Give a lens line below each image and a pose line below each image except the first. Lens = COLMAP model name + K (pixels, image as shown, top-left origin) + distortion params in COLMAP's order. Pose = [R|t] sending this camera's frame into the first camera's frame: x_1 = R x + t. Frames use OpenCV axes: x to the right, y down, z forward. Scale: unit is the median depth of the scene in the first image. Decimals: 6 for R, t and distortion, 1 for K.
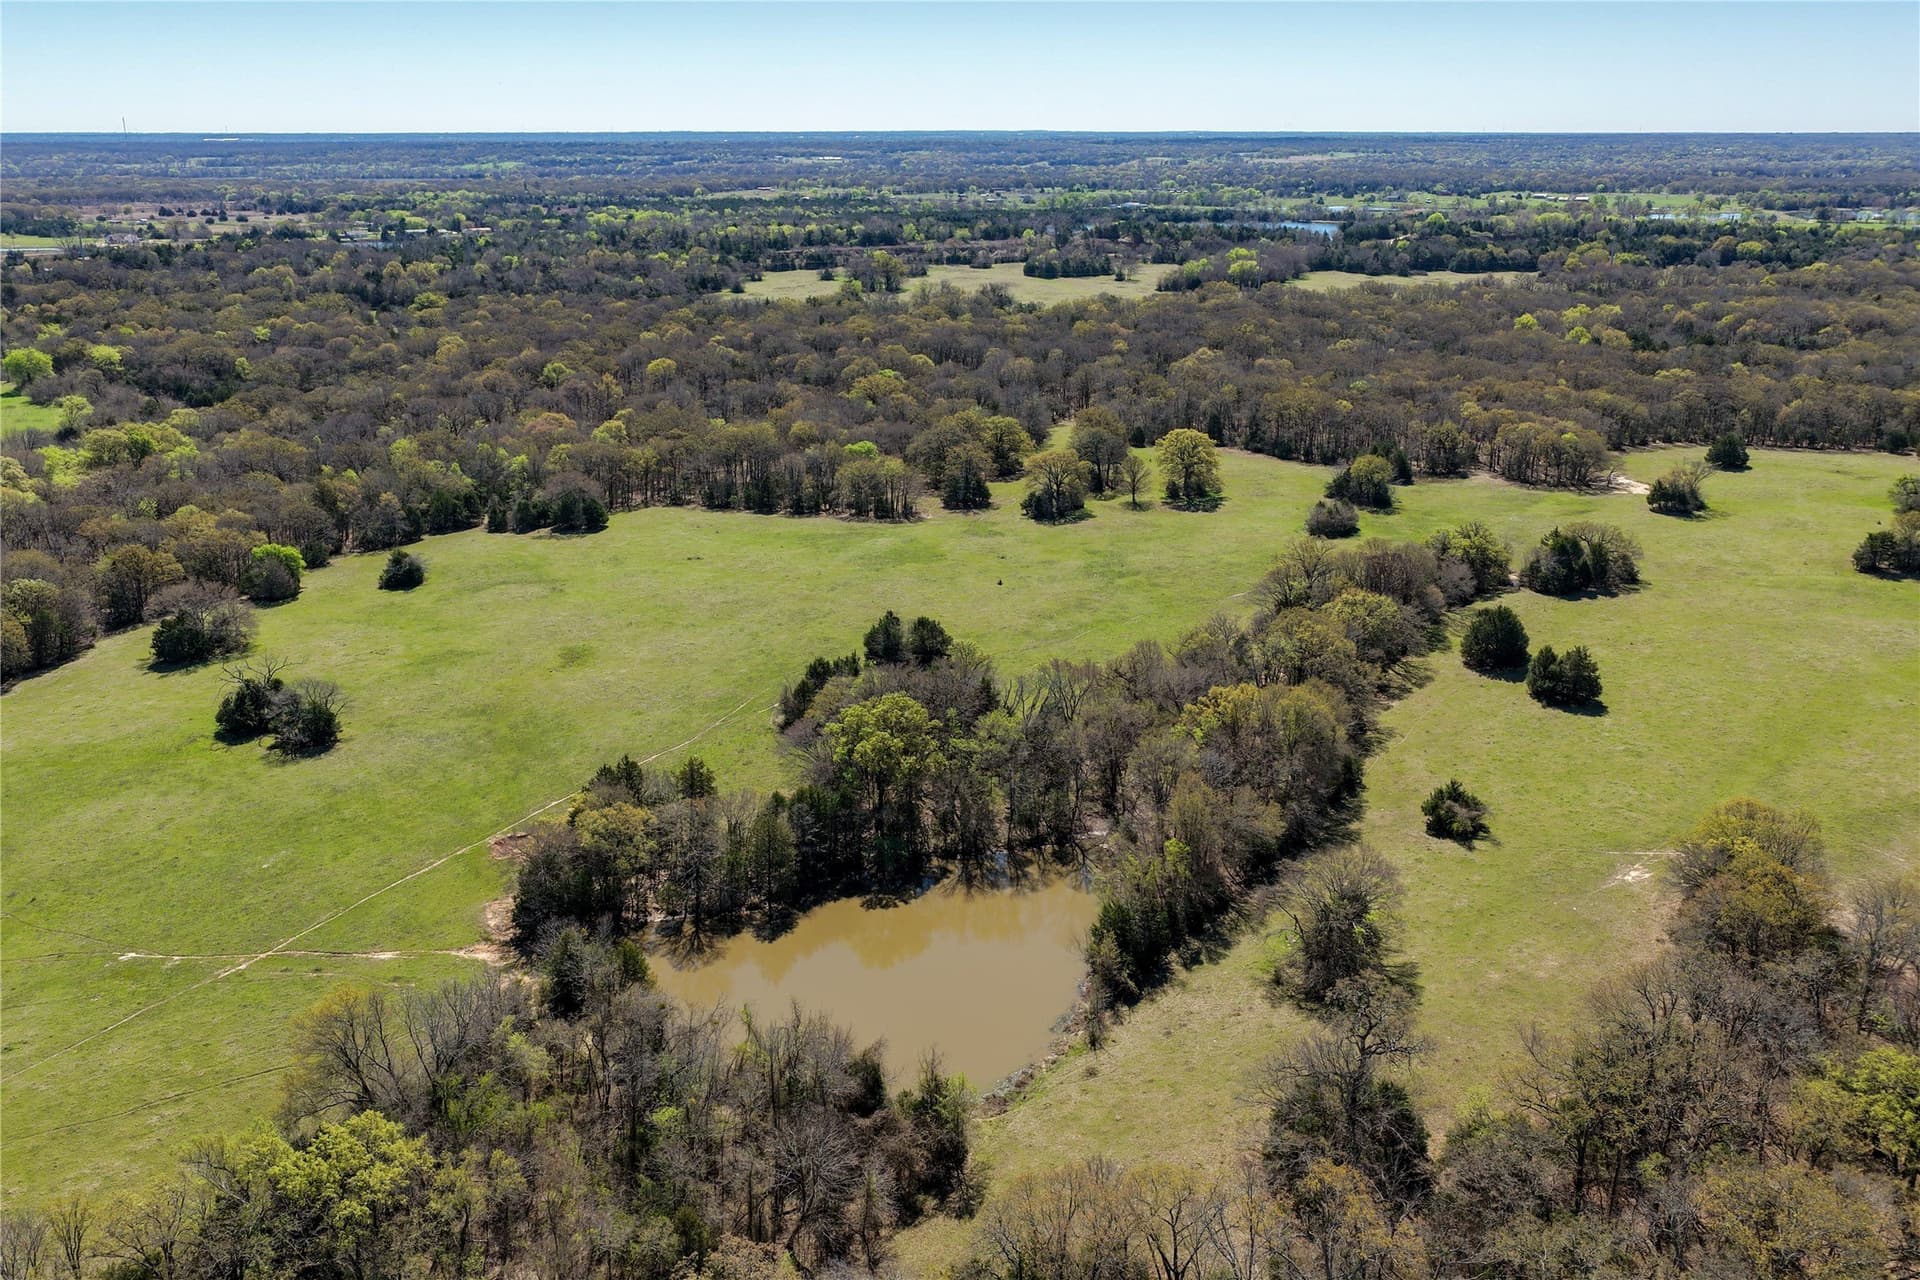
lens RADIAL K [[1656.8, 0, 960.0], [0, 1656.8, 640.0], [0, 0, 1]] dist [0.004797, 0.045603]
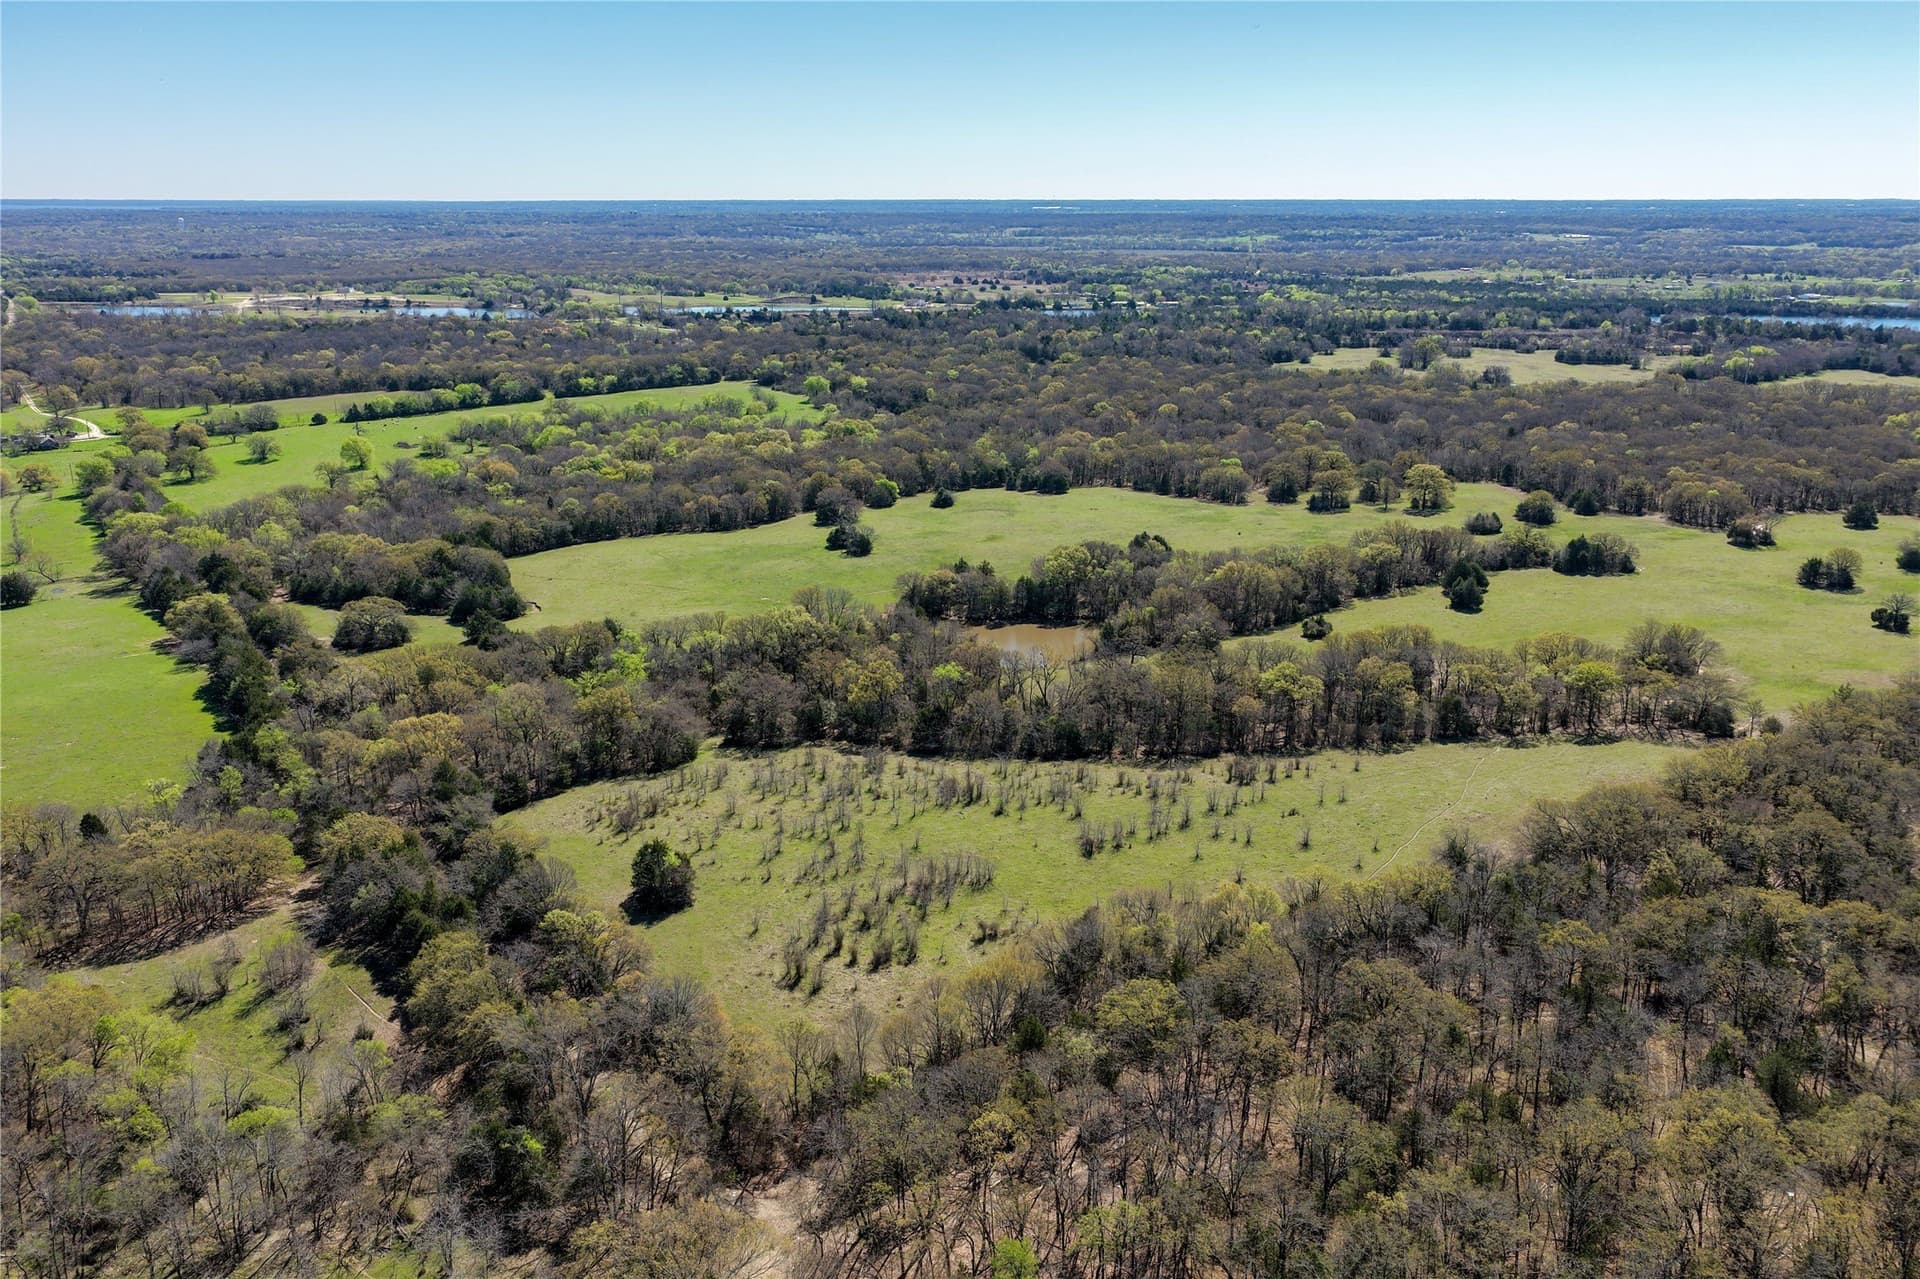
lens RADIAL K [[1656.8, 0, 960.0], [0, 1656.8, 639.5], [0, 0, 1]] dist [0.004797, 0.045603]
pose [[0.896129, 0.122787, -0.426470, 0.242504], [-0.137957, 0.990427, -0.004726, 0.058839], [0.421807, 0.063069, 0.904489, -0.333582]]
